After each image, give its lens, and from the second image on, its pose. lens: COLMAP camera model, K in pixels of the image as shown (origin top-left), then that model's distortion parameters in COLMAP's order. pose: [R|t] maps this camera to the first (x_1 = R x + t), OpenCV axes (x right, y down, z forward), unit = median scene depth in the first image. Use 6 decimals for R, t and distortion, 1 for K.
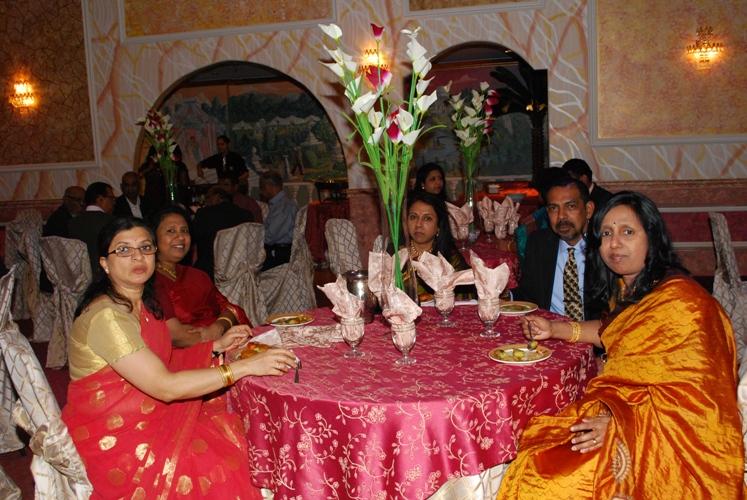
lens RADIAL K [[743.7, 0, 377.5], [0, 743.7, 253.7], [0, 0, 1]] dist [-0.052648, 0.000000]
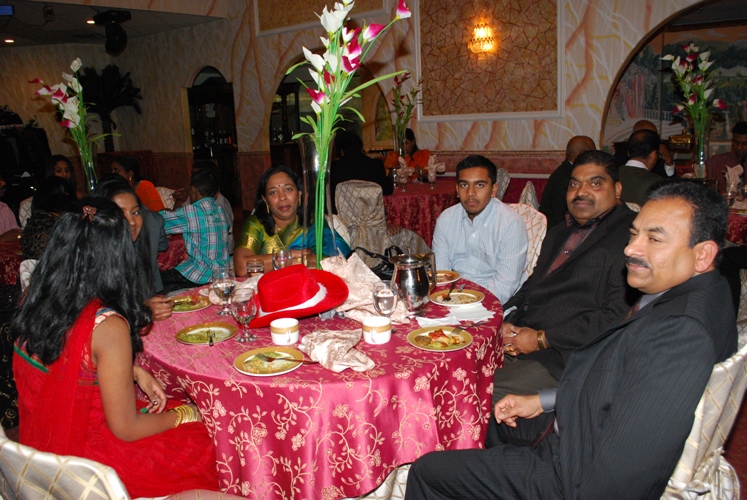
lens RADIAL K [[624.4, 0, 372.4], [0, 624.4, 251.0], [0, 0, 1]] dist [-0.063369, -0.009799]
pose [[0.905640, 0.094982, -0.413273, -0.256763], [-0.060356, 0.993542, 0.096082, -0.012073], [0.419730, -0.062072, 0.905524, 0.195279]]
